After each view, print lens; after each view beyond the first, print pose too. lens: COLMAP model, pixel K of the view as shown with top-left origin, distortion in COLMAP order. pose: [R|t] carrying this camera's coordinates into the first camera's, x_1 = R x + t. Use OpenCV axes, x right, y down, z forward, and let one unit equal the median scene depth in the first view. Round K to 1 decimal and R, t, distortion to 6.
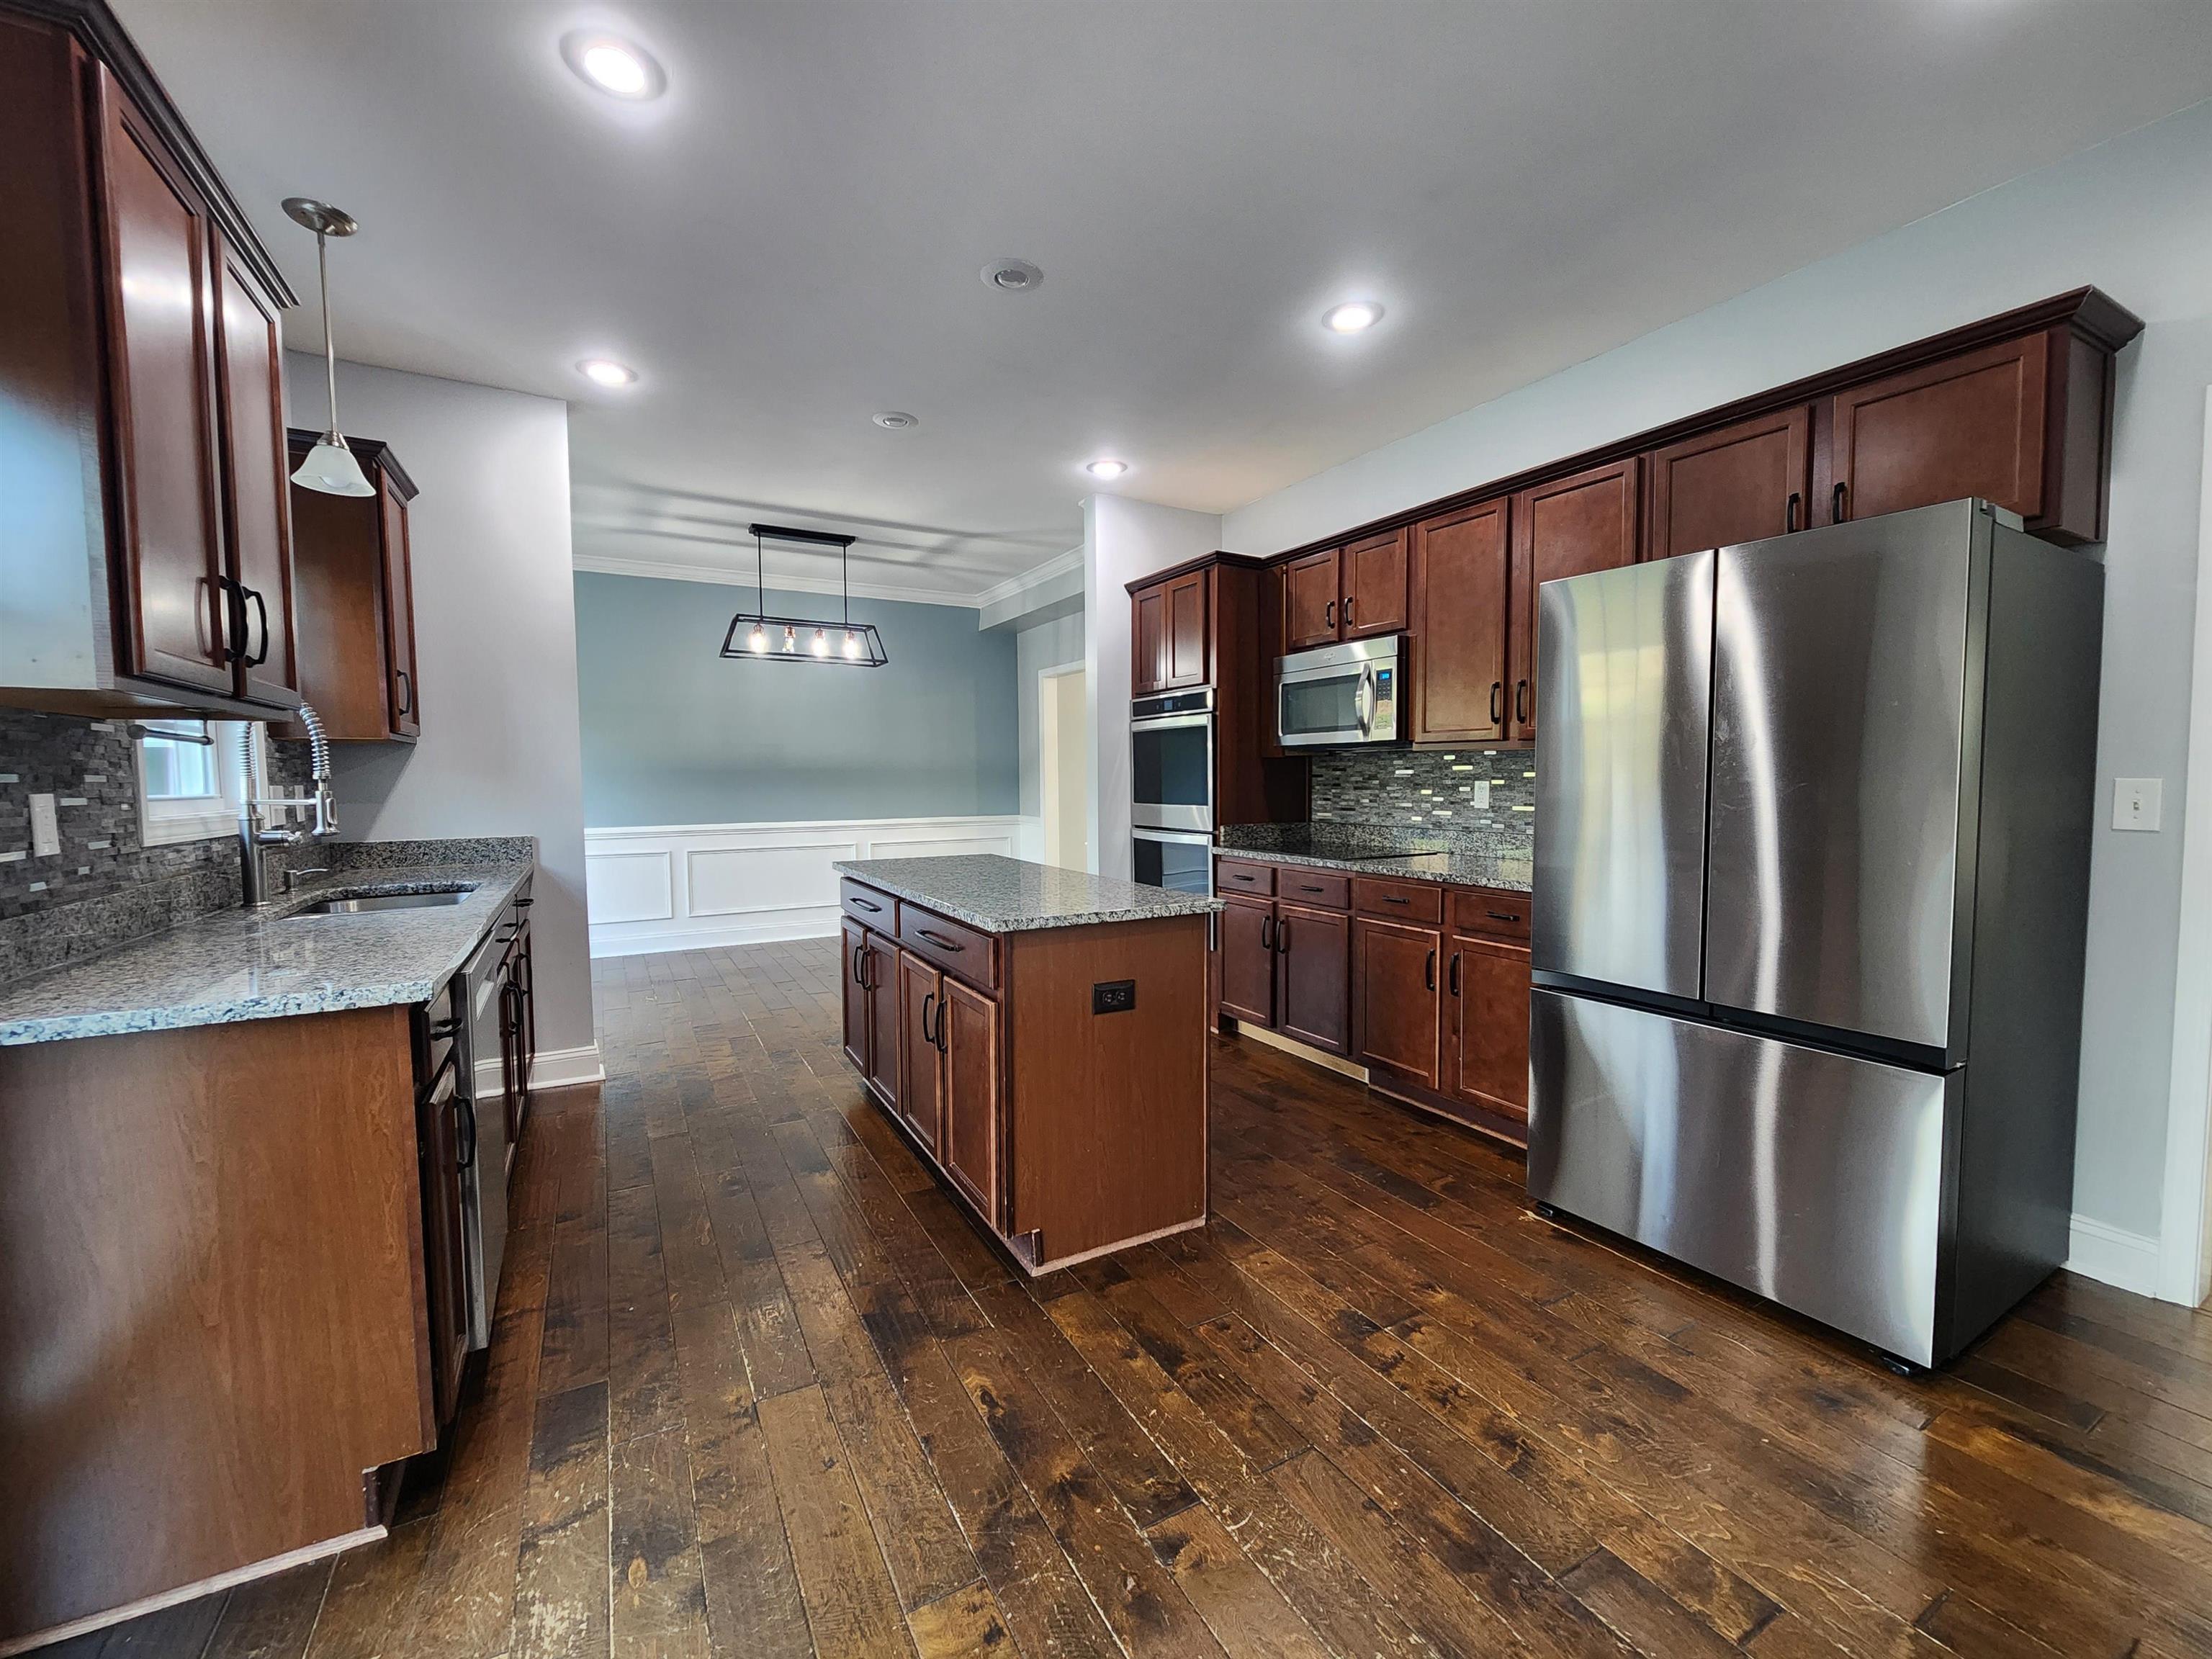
lens RADIAL K [[900.7, 0, 1111.7], [0, 900.7, 821.5], [0, 0, 1]] dist [0.002939, -0.003327]
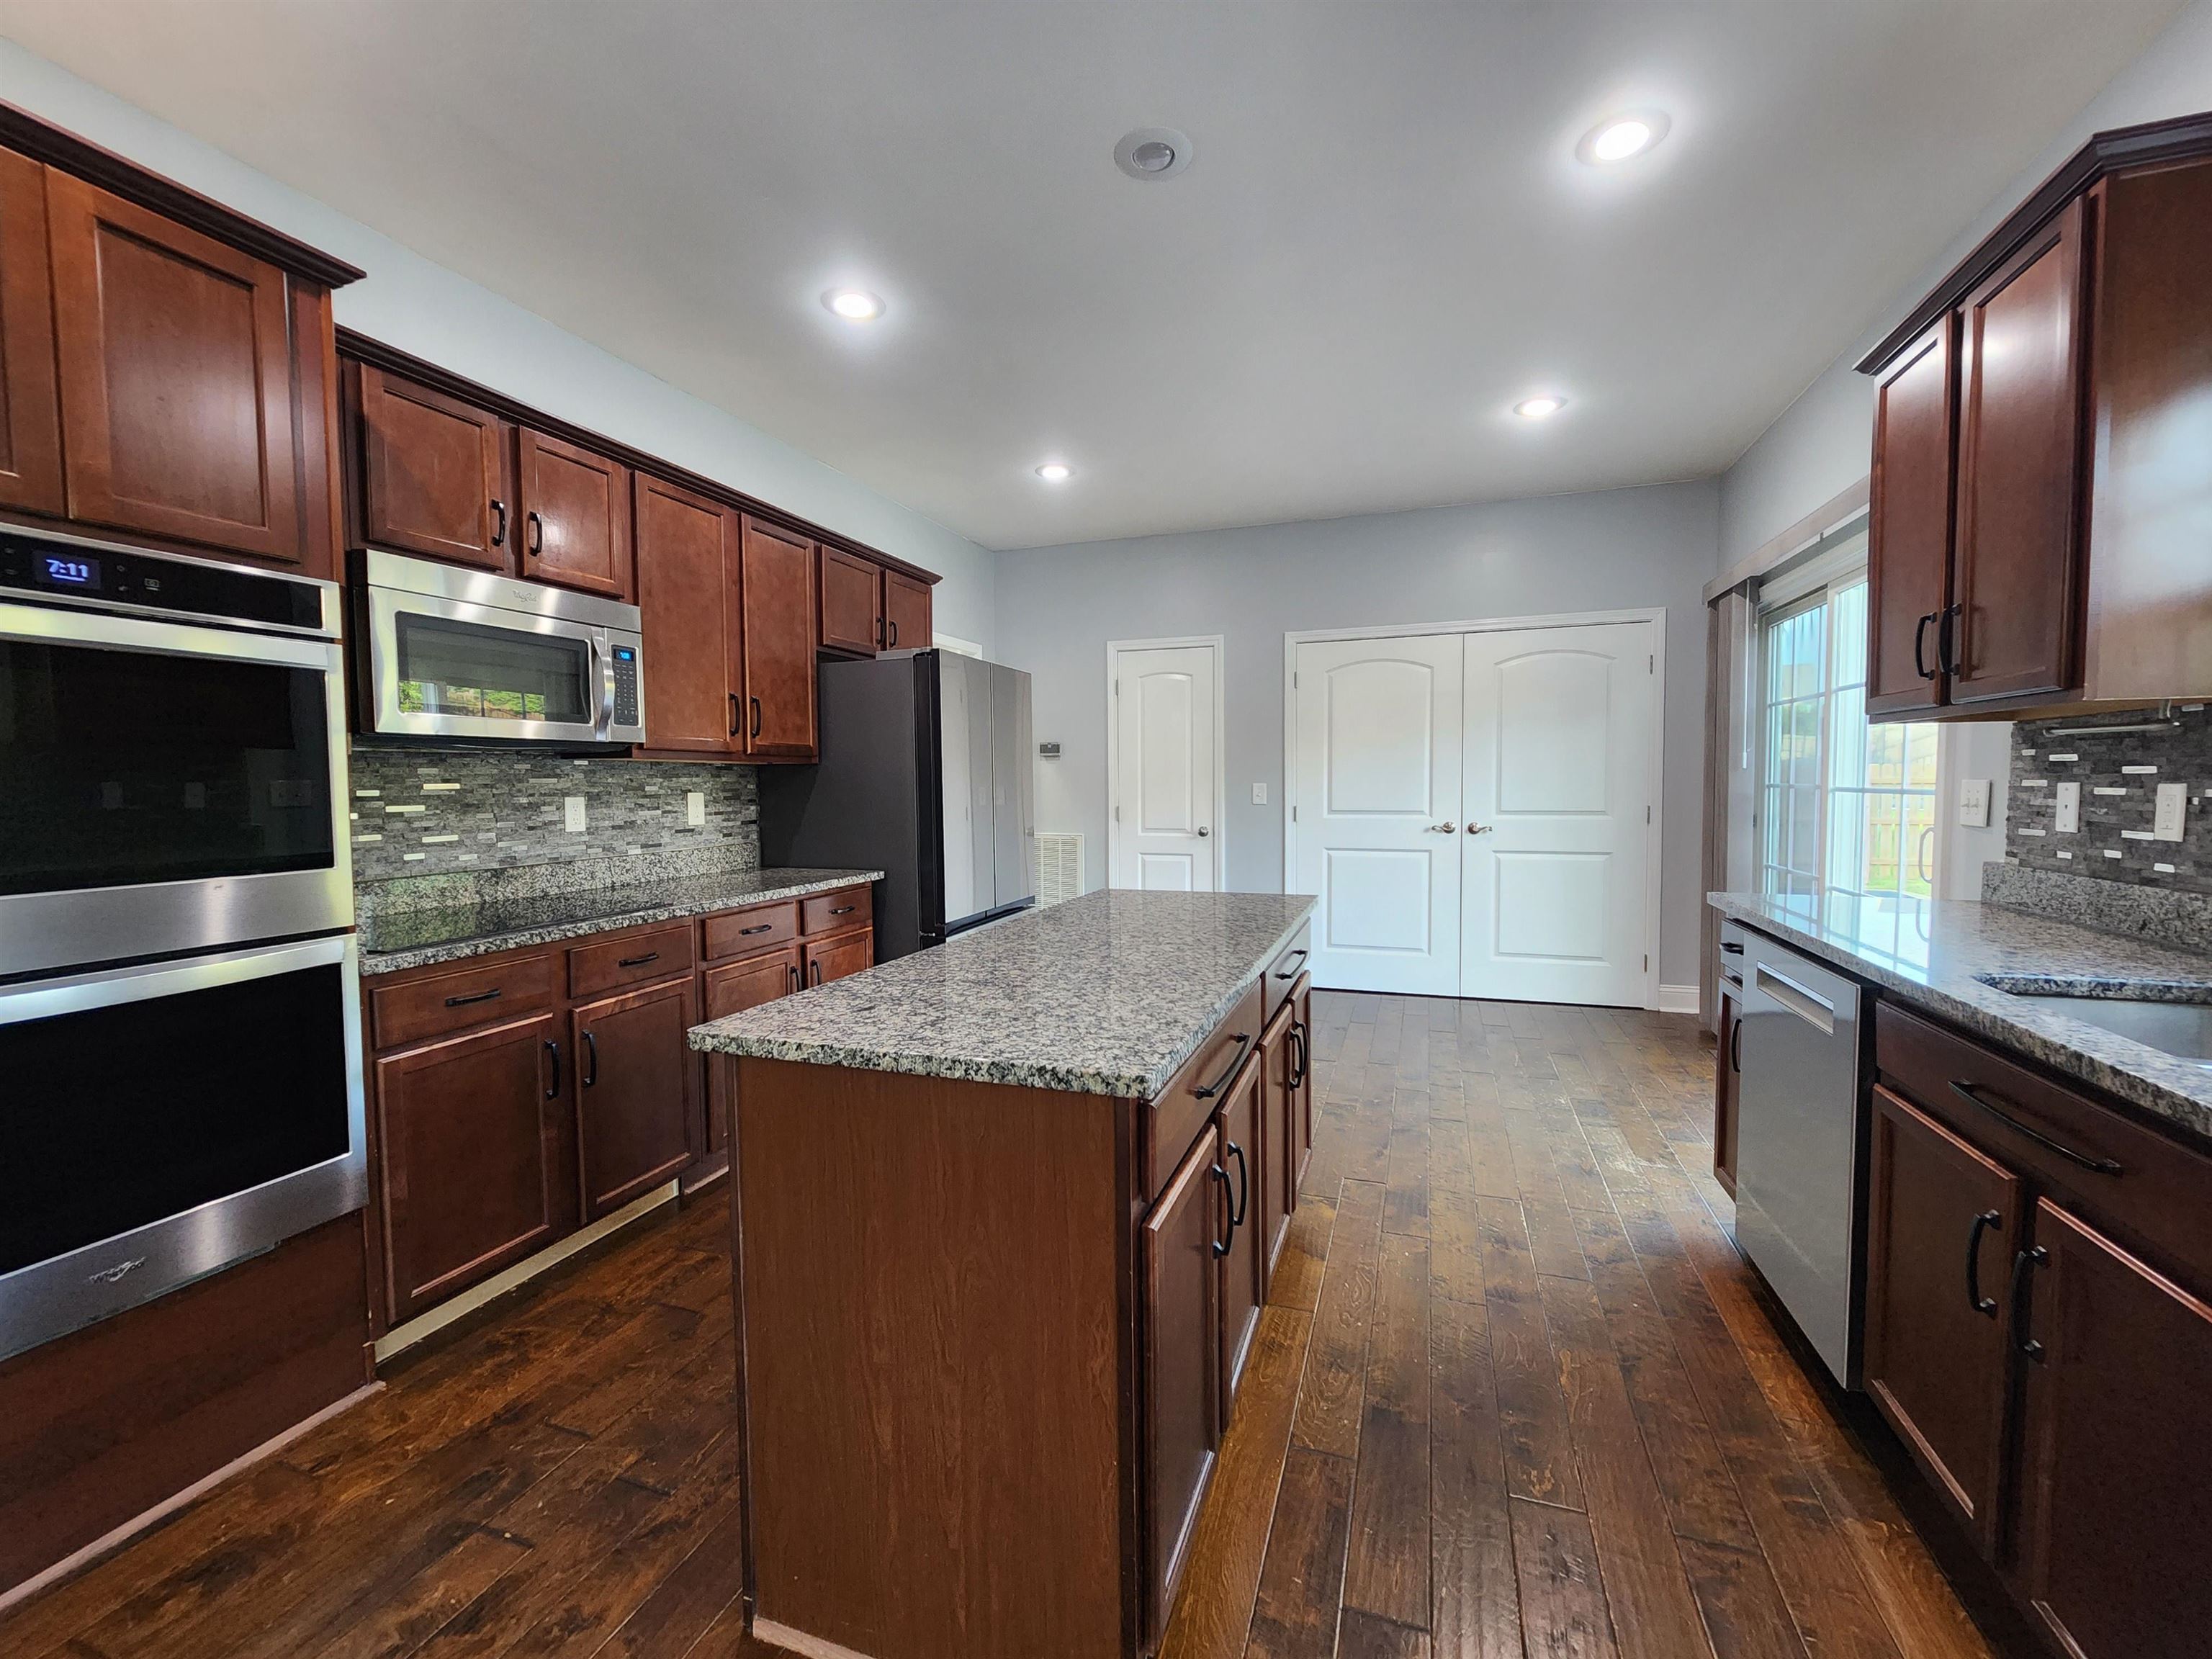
lens RADIAL K [[900.7, 0, 1111.7], [0, 900.7, 824.1], [0, 0, 1]] dist [0.002939, -0.003327]
pose [[-0.658916, -0.023584, 0.751847, -0.505938], [0.052449, 0.995635, 0.077198, -0.057700], [-0.750386, 0.090300, -0.654803, 1.160617]]
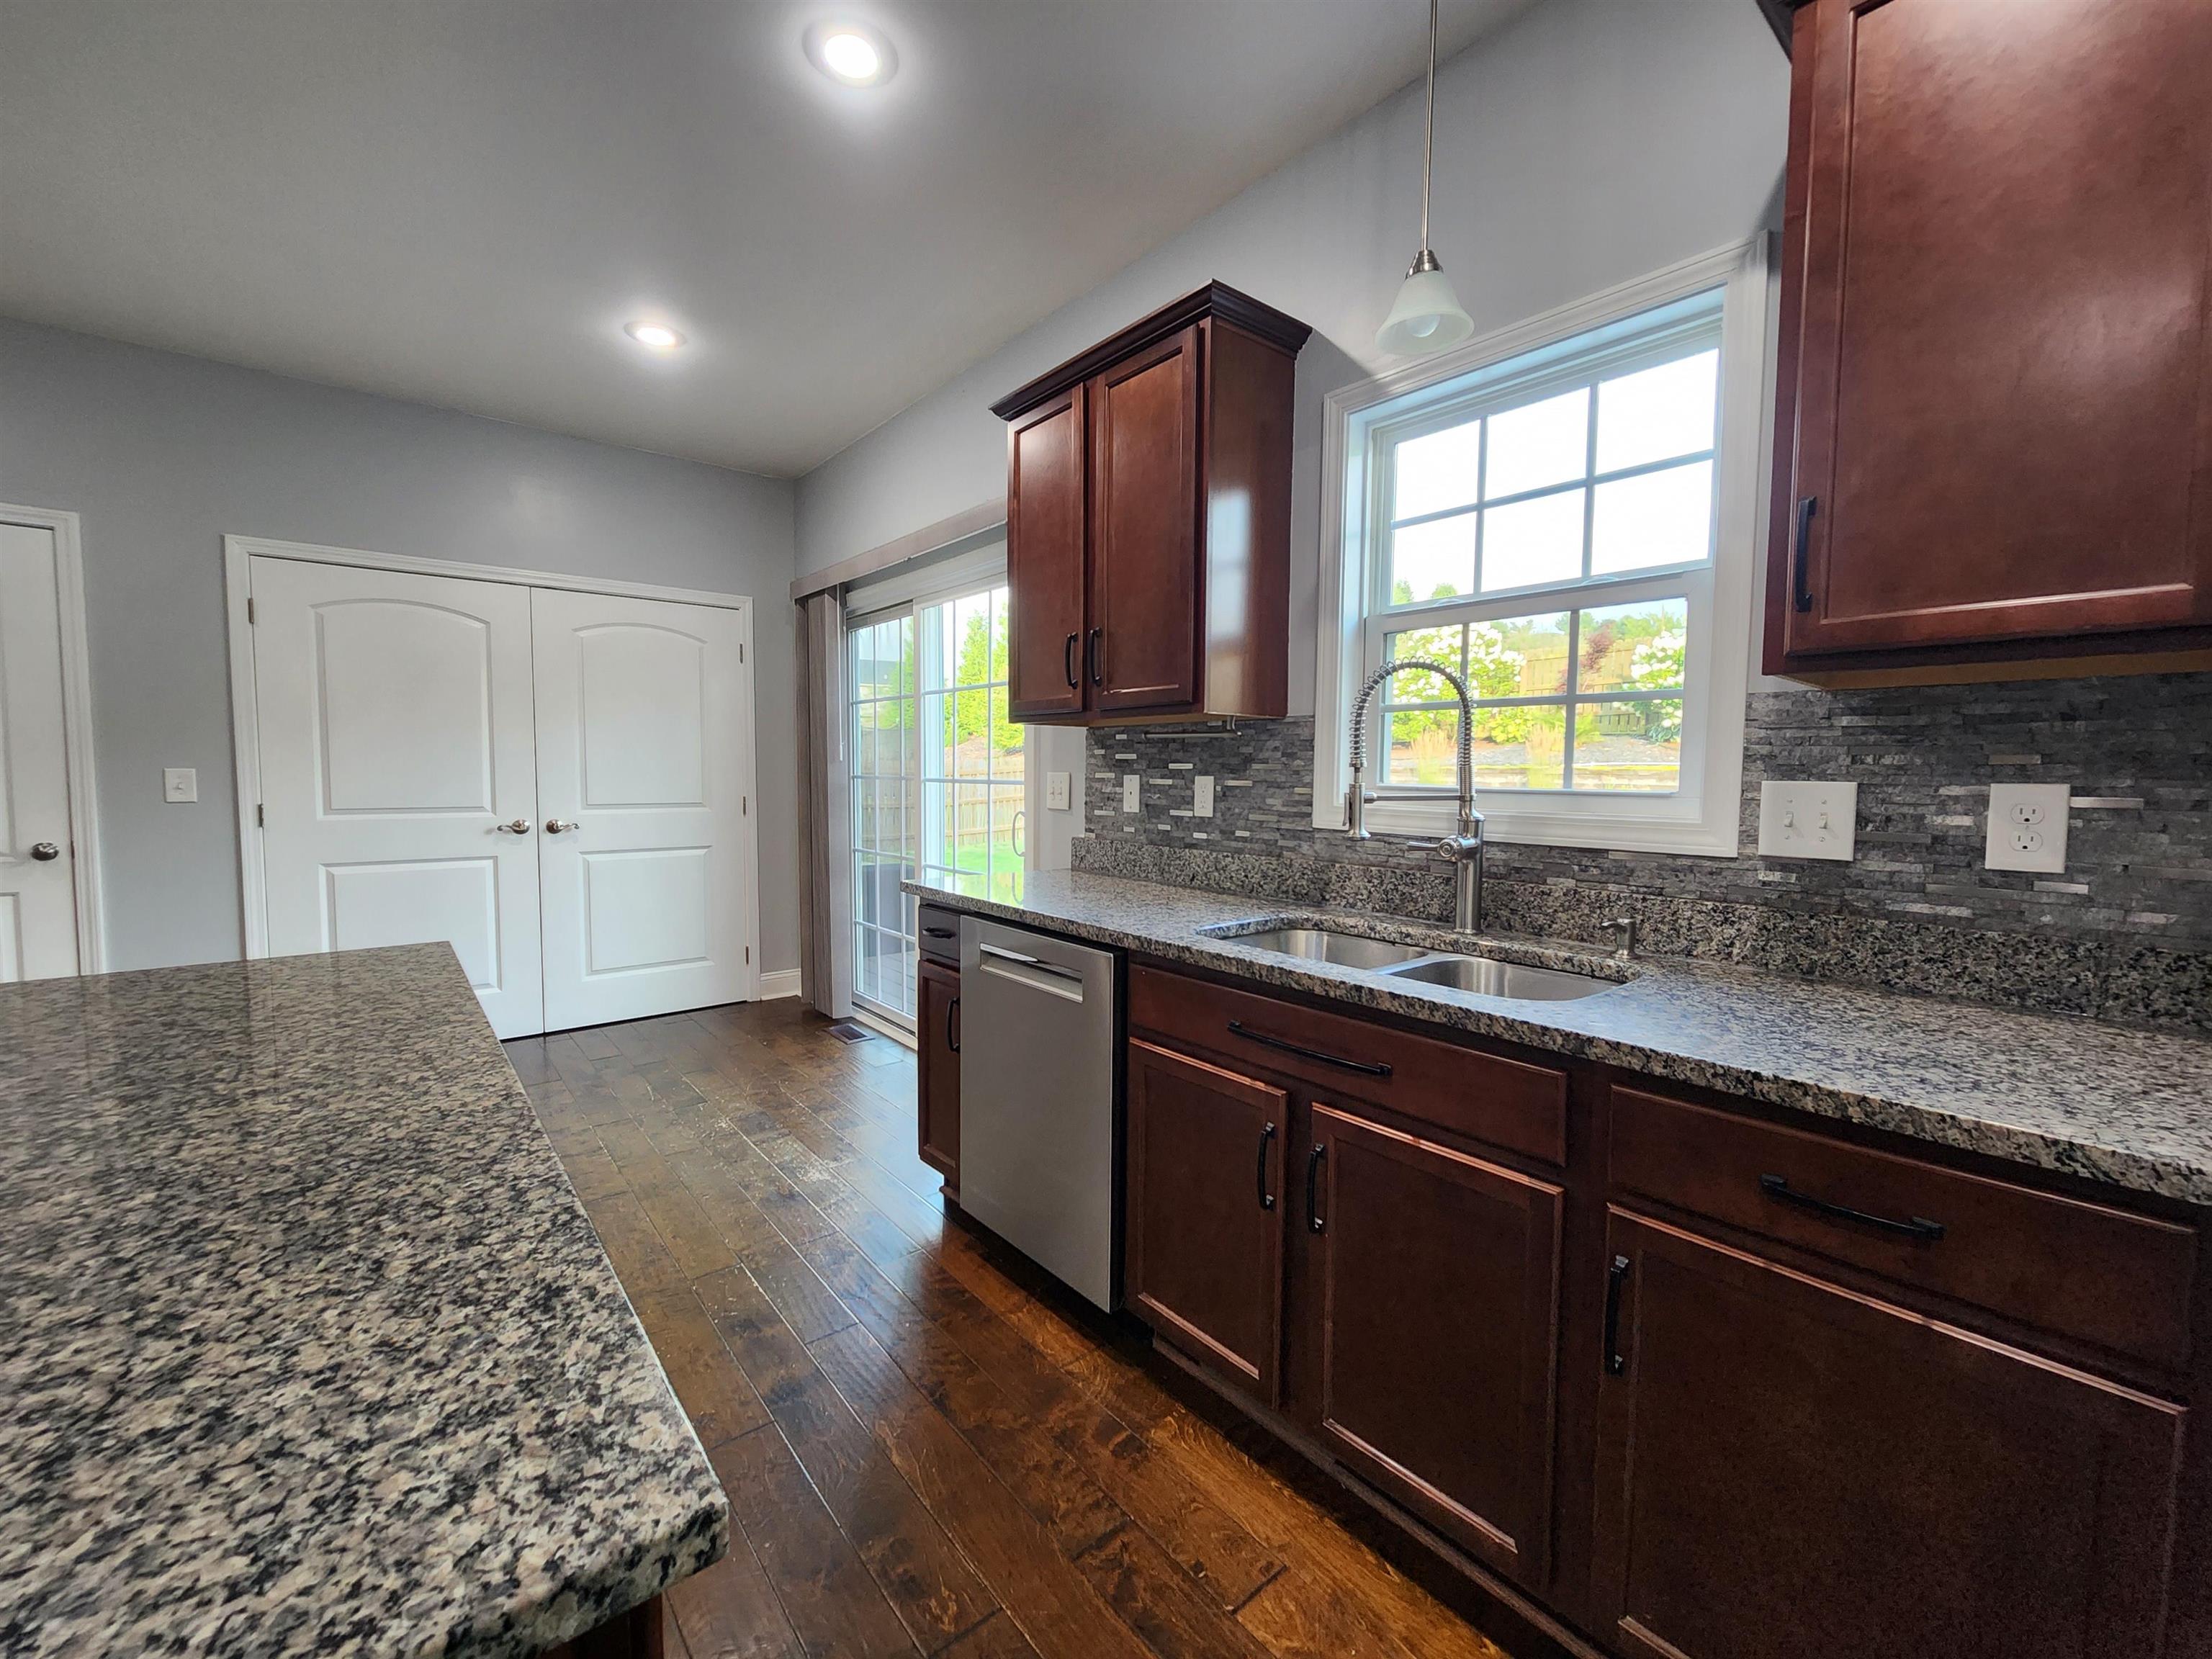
lens RADIAL K [[900.7, 0, 1109.6], [0, 900.7, 823.1], [0, 0, 1]] dist [0.002939, -0.003327]
pose [[-0.984496, 0.011176, -0.175053, -0.330599], [-0.008399, 0.993821, 0.110681, -0.052288], [0.175208, 0.110435, -0.978318, 1.081457]]
